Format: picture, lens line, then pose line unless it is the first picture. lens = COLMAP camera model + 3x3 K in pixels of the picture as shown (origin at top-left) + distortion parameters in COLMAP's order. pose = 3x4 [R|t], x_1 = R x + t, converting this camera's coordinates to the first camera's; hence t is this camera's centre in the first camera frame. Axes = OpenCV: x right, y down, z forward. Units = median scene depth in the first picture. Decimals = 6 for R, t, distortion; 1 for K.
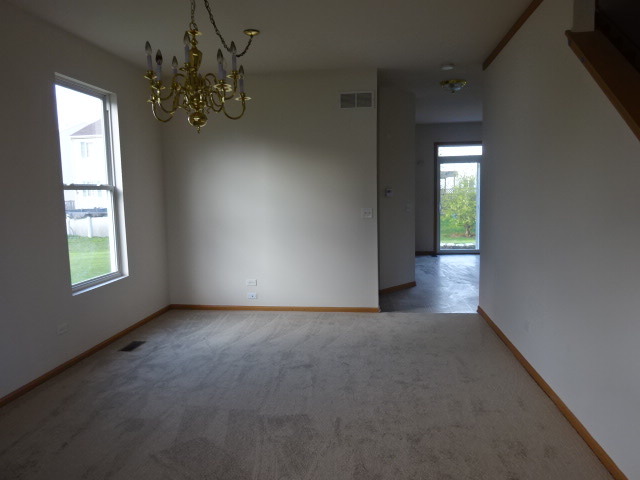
lens RADIAL K [[476.8, 0, 320.0], [0, 476.8, 240.0], [0, 0, 1]] dist [0.005667, 0.004766]
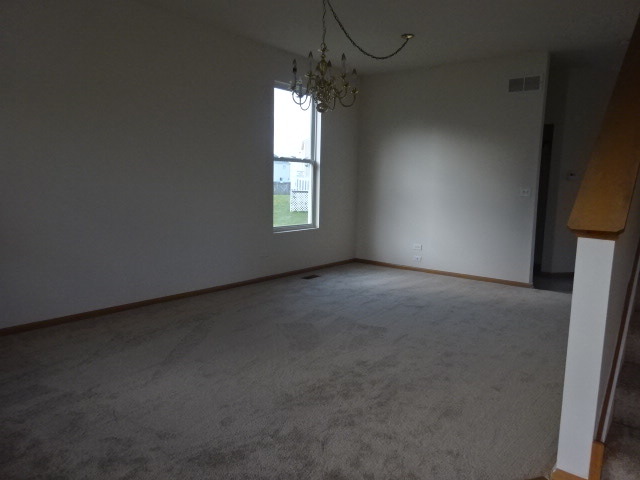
lens RADIAL K [[476.8, 0, 320.0], [0, 476.8, 240.0], [0, 0, 1]] dist [0.005667, 0.004766]
pose [[0.855549, 0.102928, -0.507388, 0.306429], [-0.092697, 0.994656, 0.045469, 0.051461], [0.509356, 0.008132, 0.860518, -0.161335]]
